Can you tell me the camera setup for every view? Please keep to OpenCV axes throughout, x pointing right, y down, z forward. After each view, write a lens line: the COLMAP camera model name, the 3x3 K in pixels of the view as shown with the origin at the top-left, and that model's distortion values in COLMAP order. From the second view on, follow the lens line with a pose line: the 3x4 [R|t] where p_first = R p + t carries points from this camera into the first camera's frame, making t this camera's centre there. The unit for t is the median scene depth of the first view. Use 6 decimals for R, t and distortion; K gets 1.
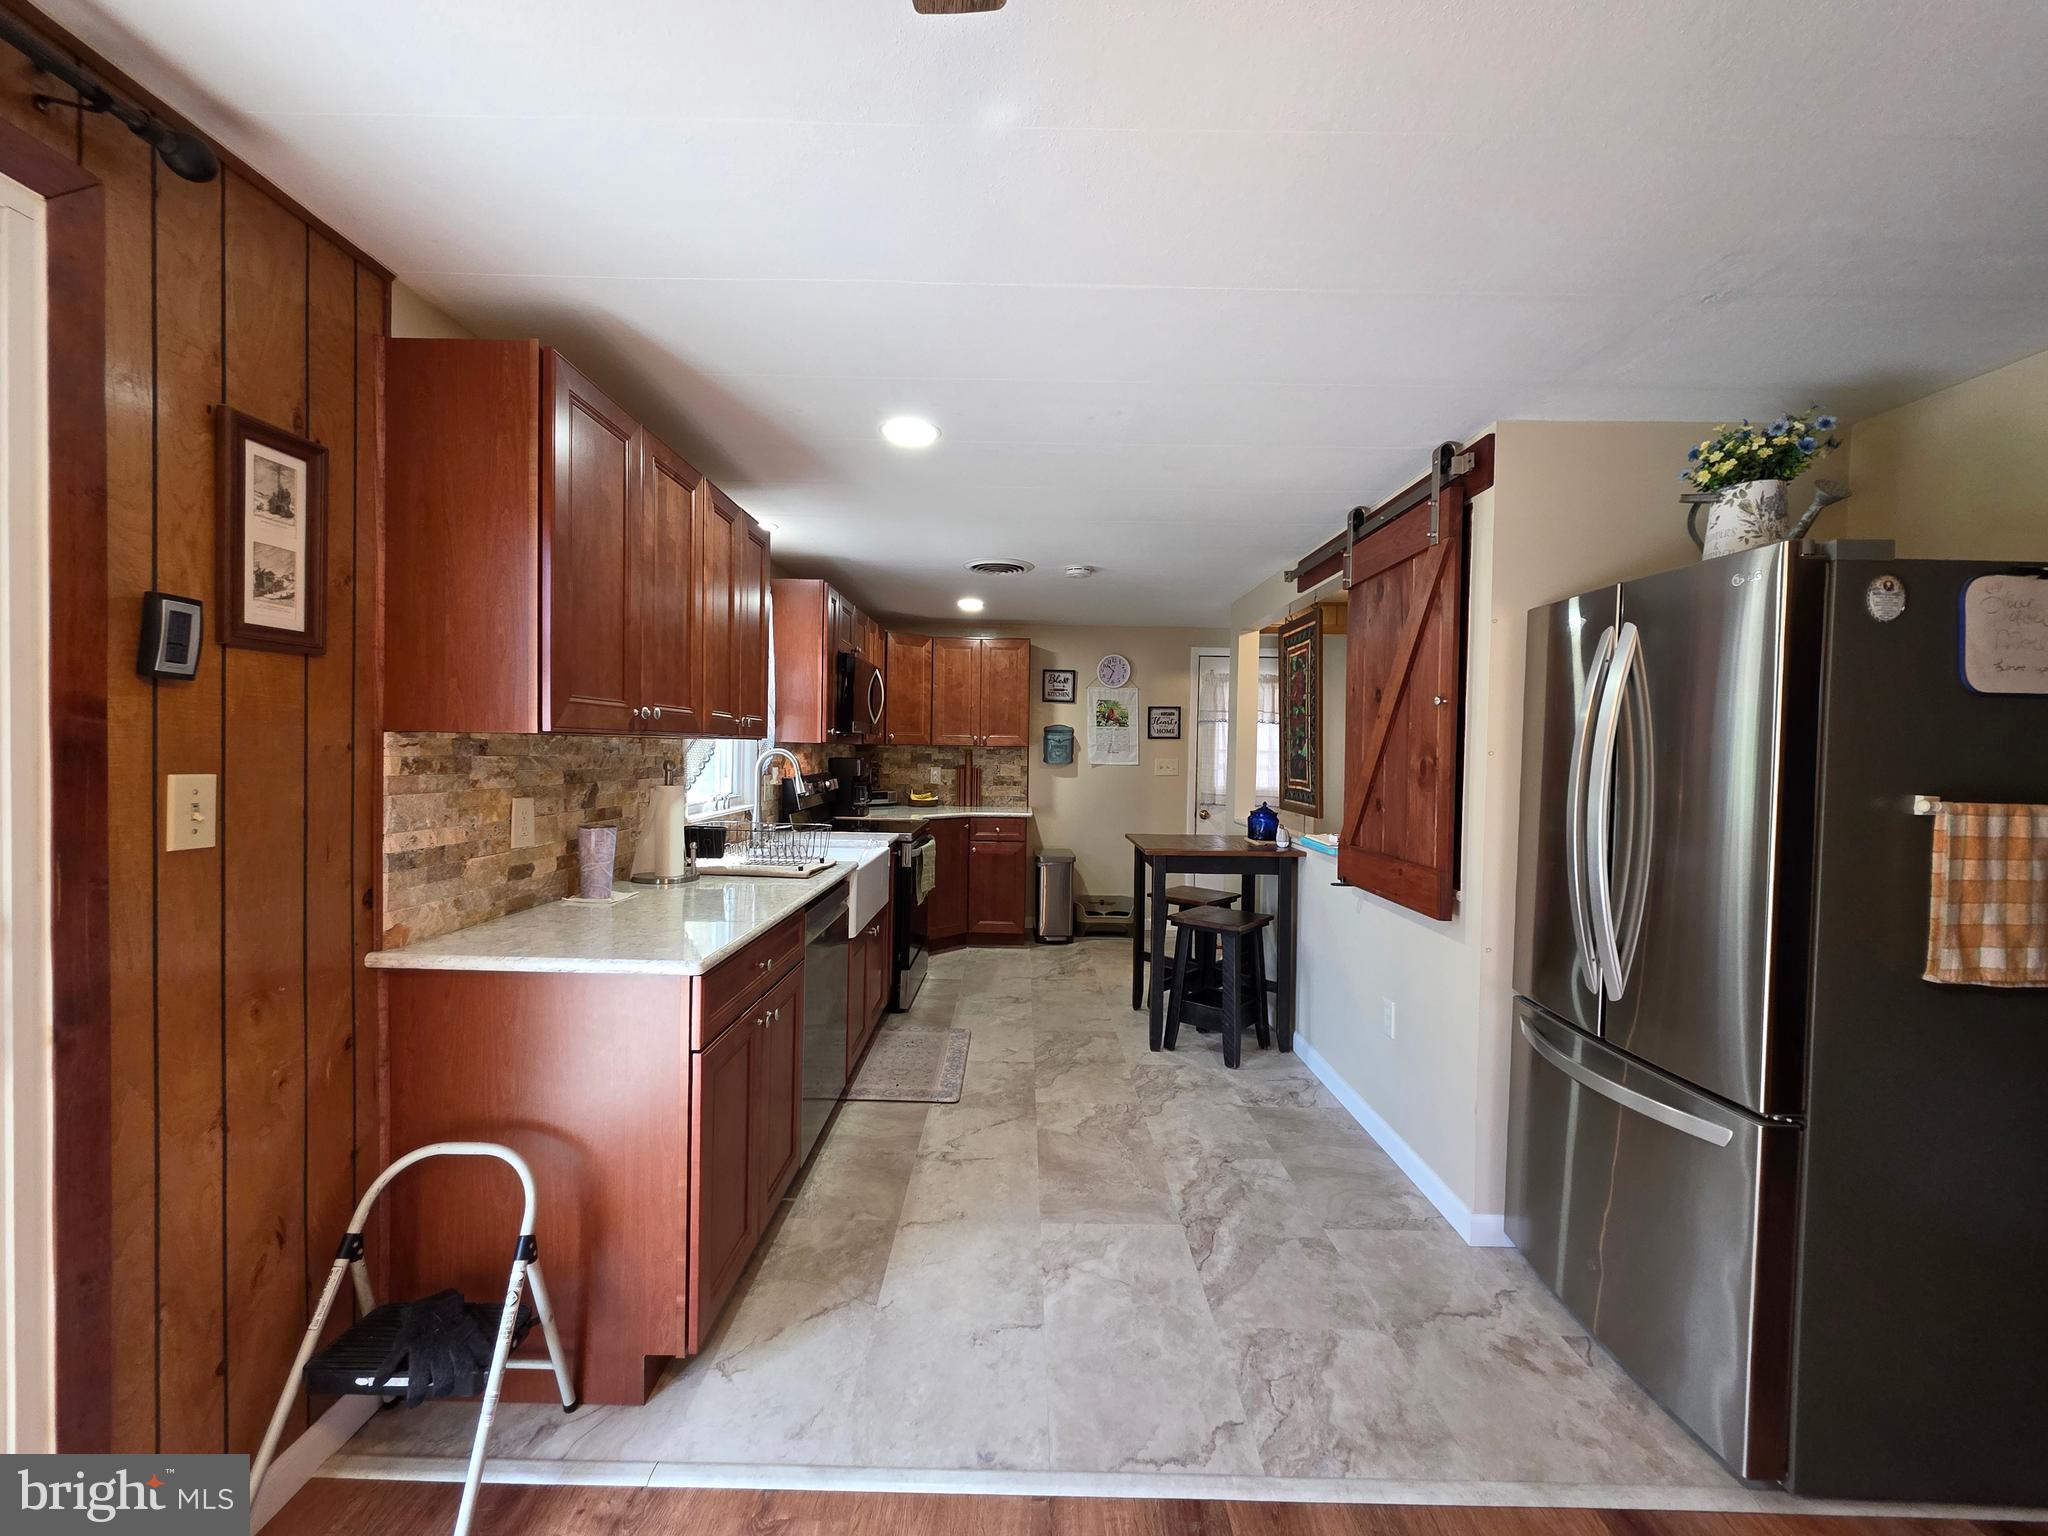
lens RADIAL K [[812.7, 0, 1023.4], [0, 812.7, 765.4], [0, 0, 1]] dist [0.003251, -0.000460]
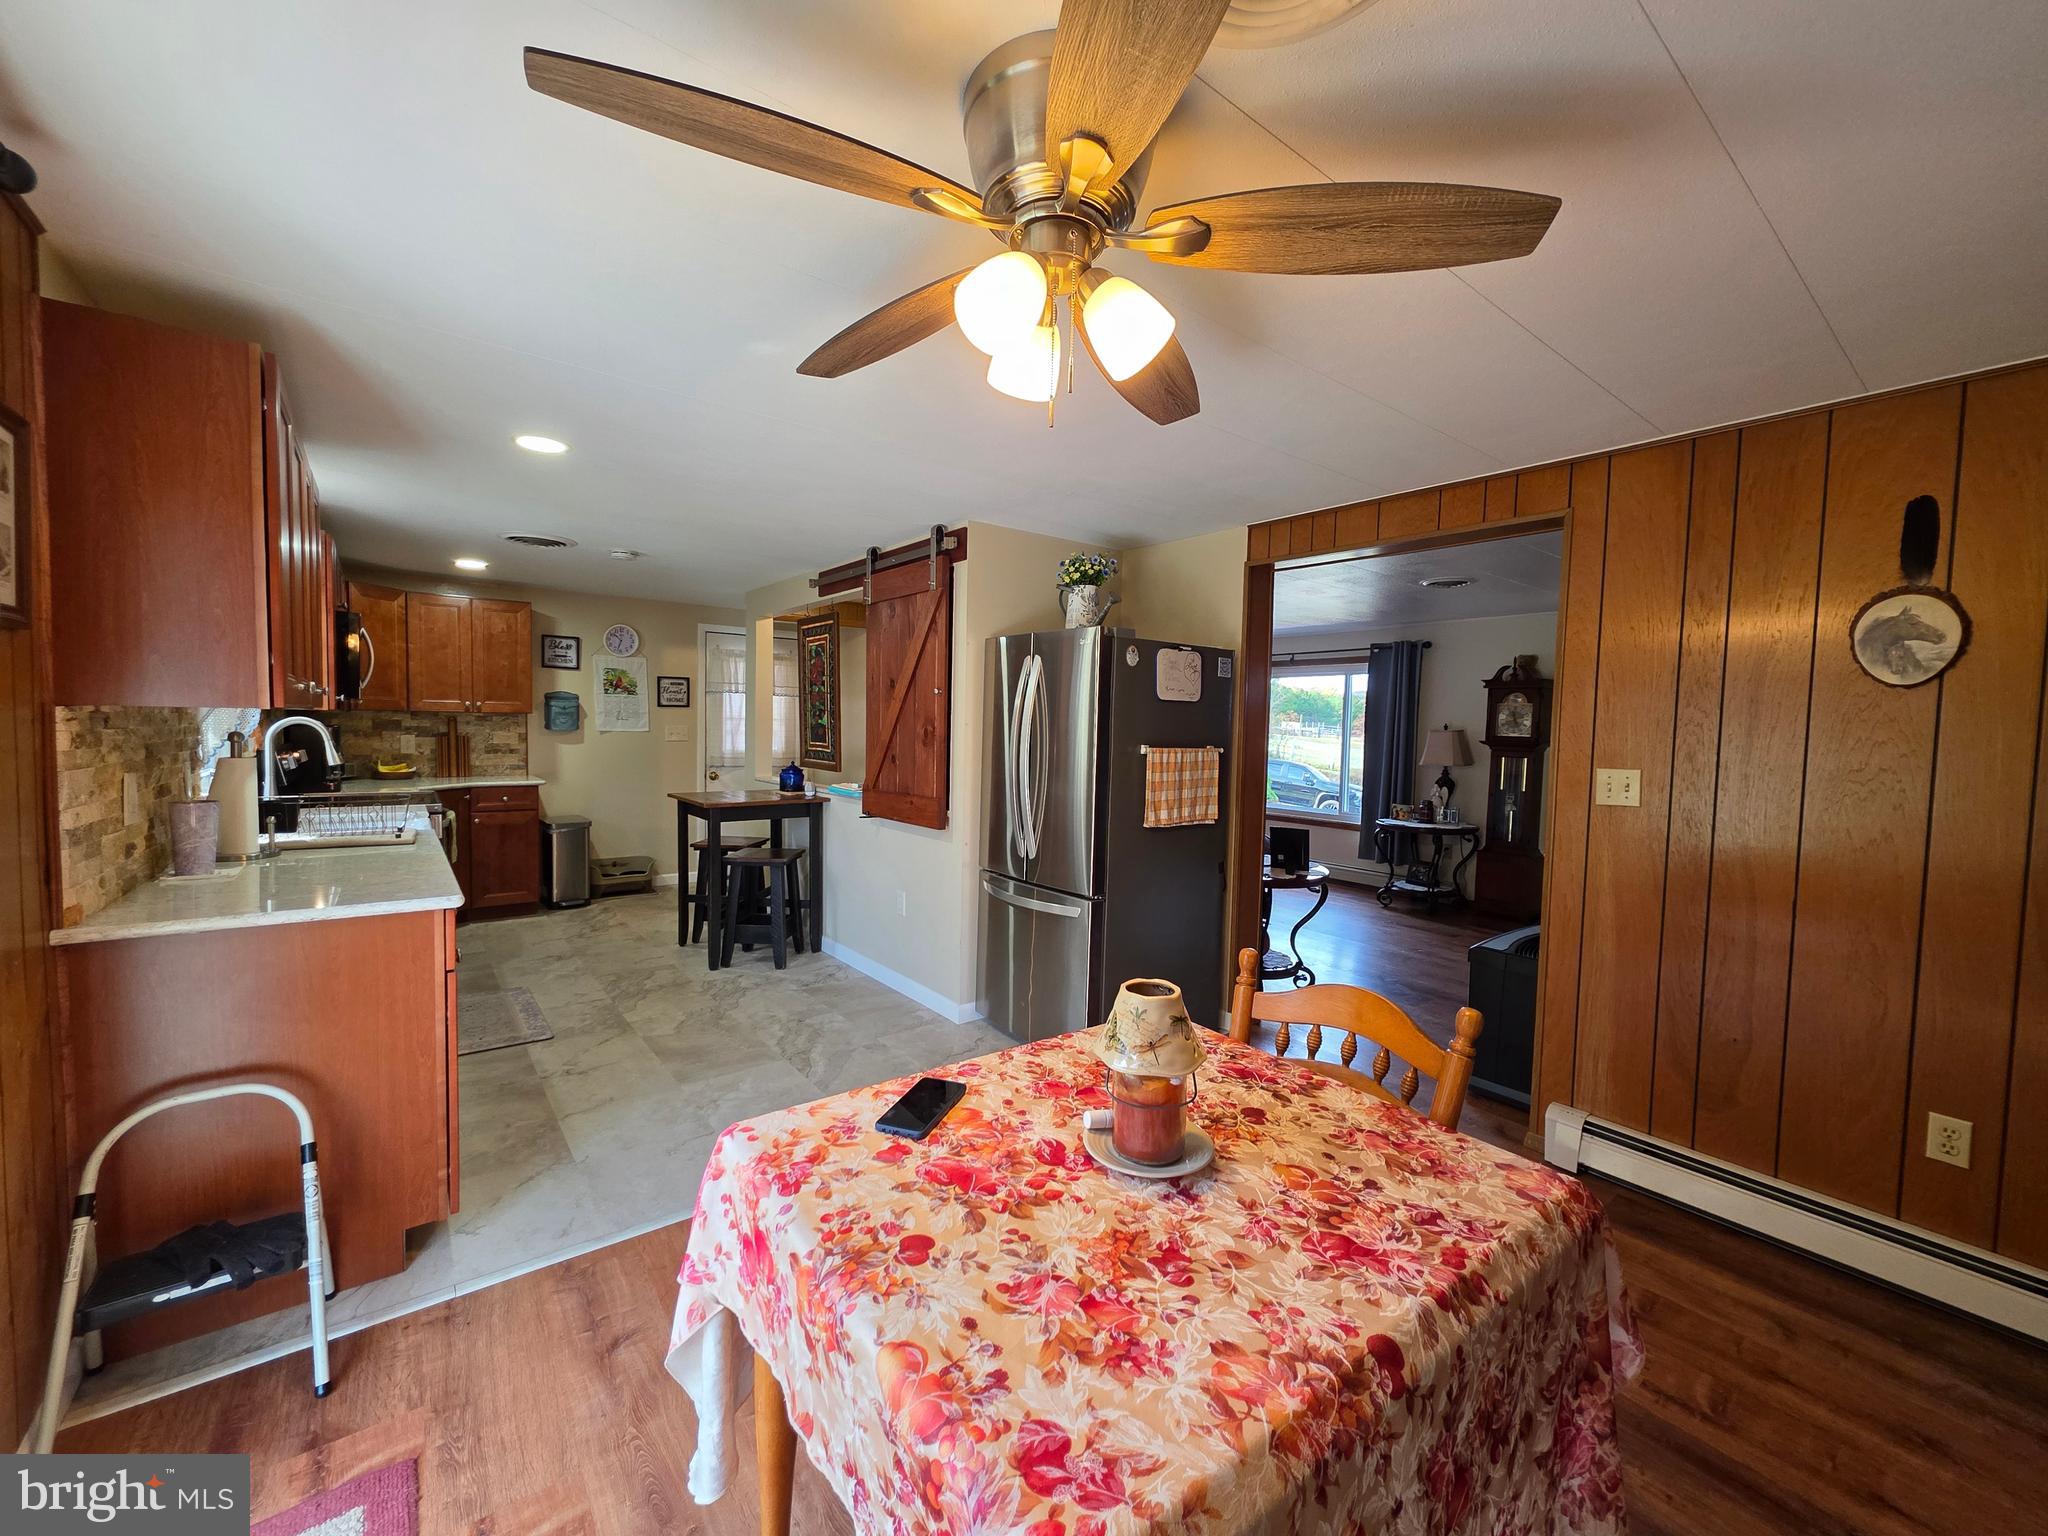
lens RADIAL K [[812.7, 0, 1020.9], [0, 812.7, 765.8], [0, 0, 1]] dist [0.003251, -0.000460]
pose [[0.788330, -0.032022, 0.614419, -0.271961], [0.004512, 0.998919, 0.046272, -0.005506], [-0.615237, -0.033706, 0.787622, -0.280220]]
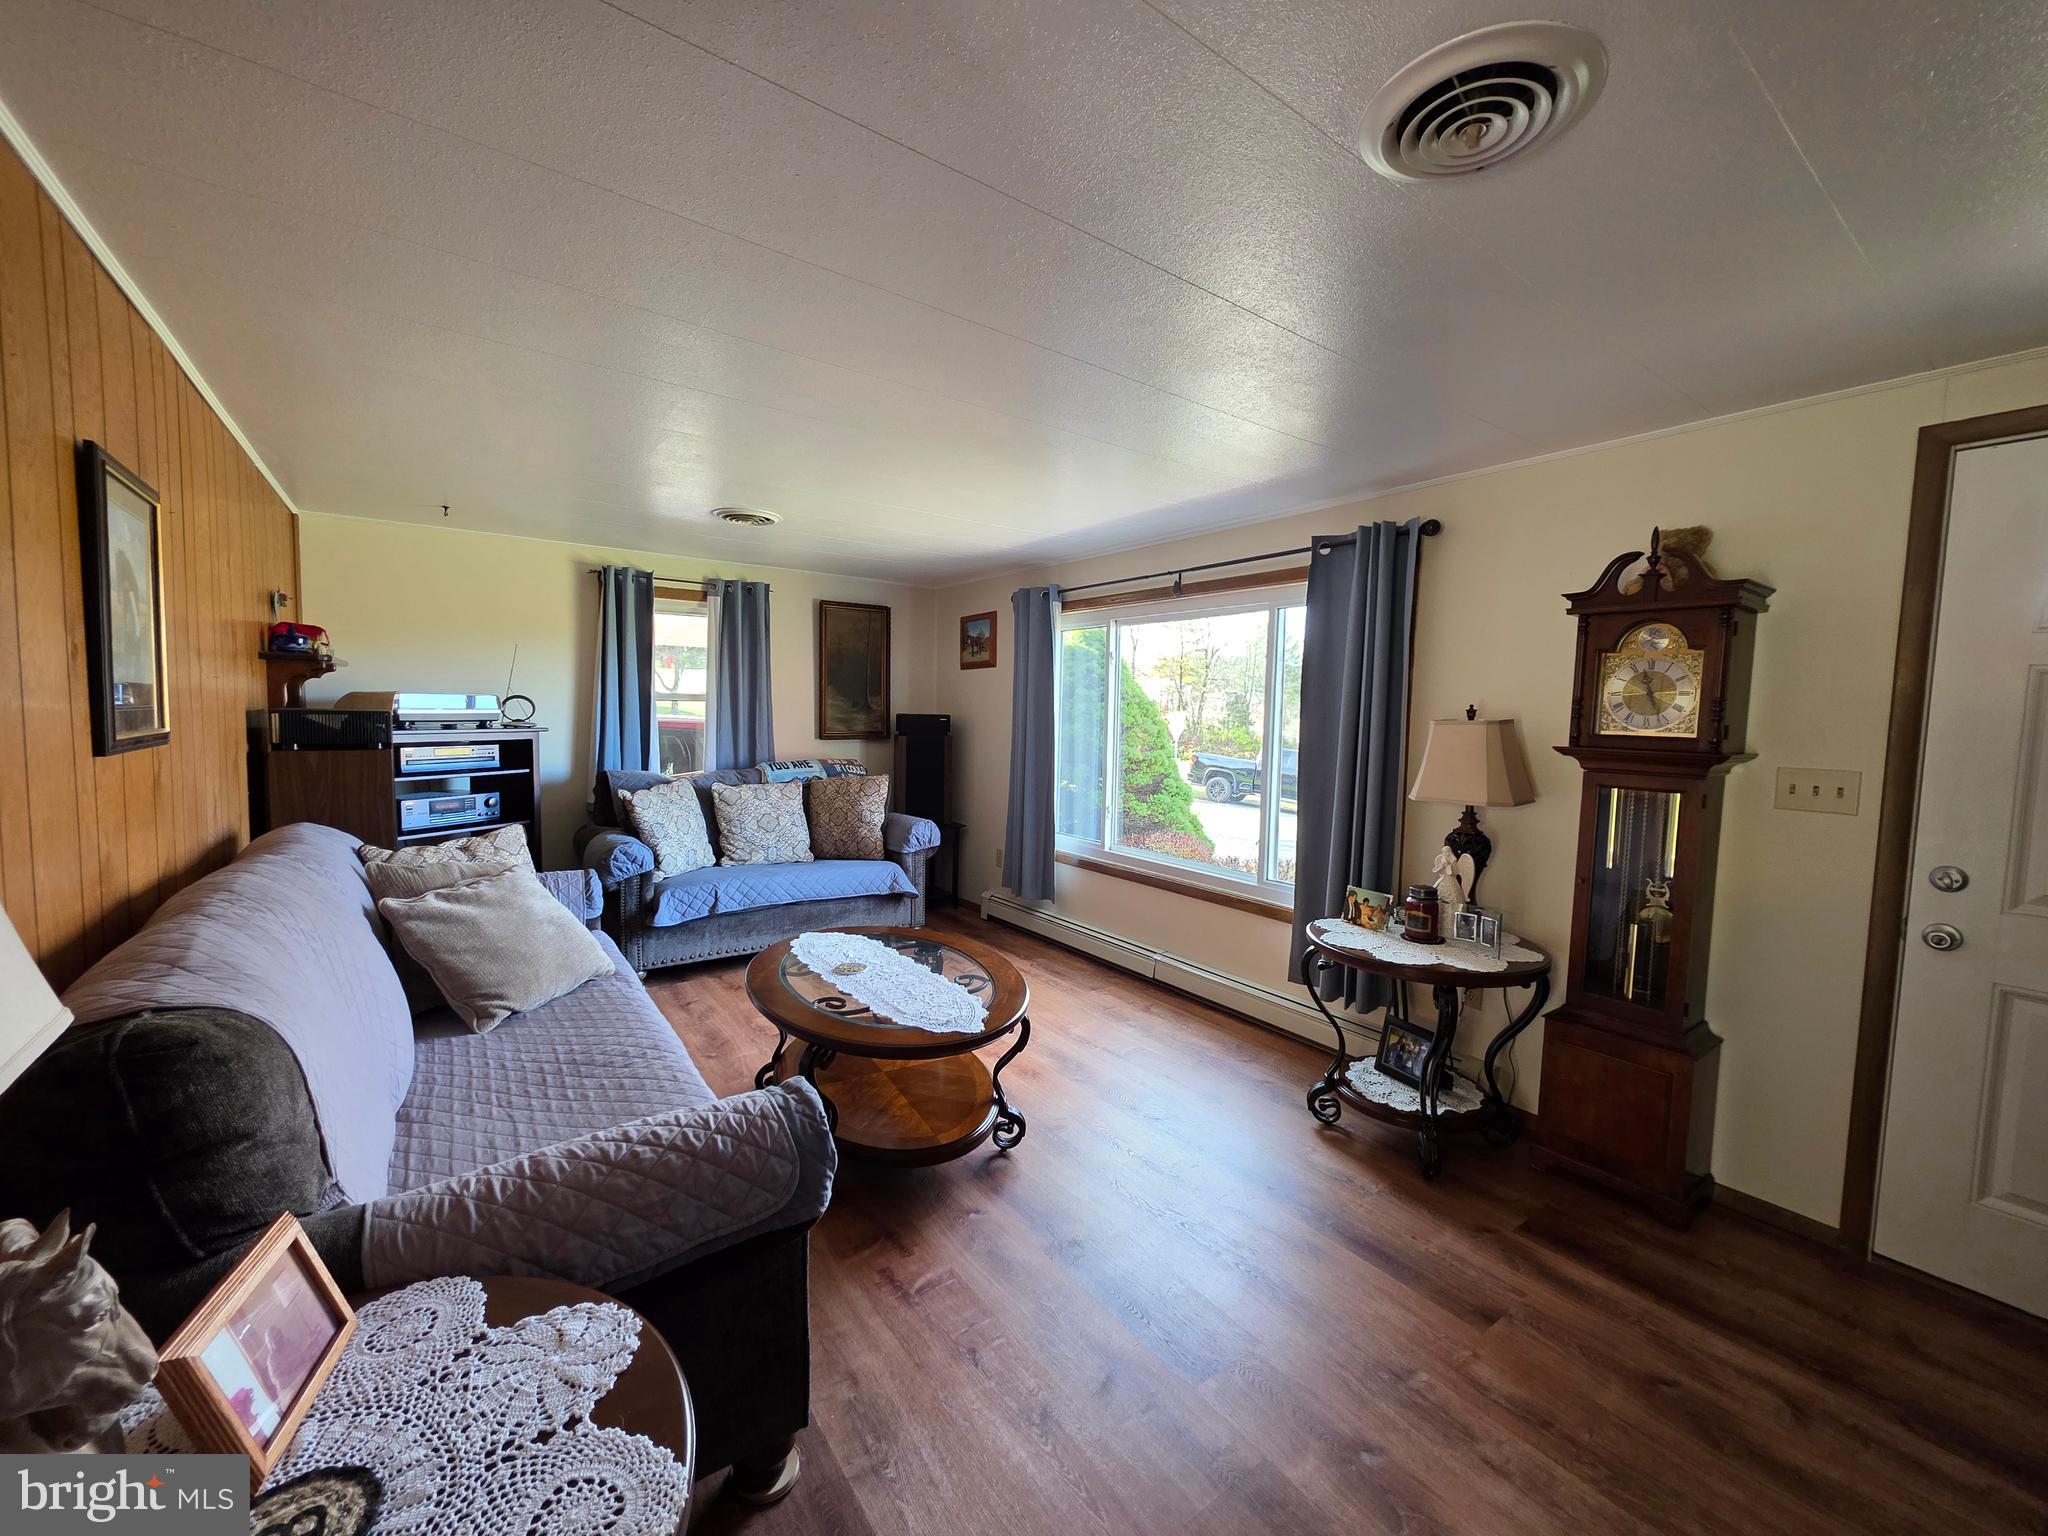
lens RADIAL K [[812.7, 0, 1019.3], [0, 812.7, 767.9], [0, 0, 1]] dist [0.003251, -0.000460]
pose [[0.811055, -0.046782, 0.583097, 2.847552], [0.009780, 0.997742, 0.066444, -0.011280], [-0.584888, -0.048187, 0.809681, 1.101723]]
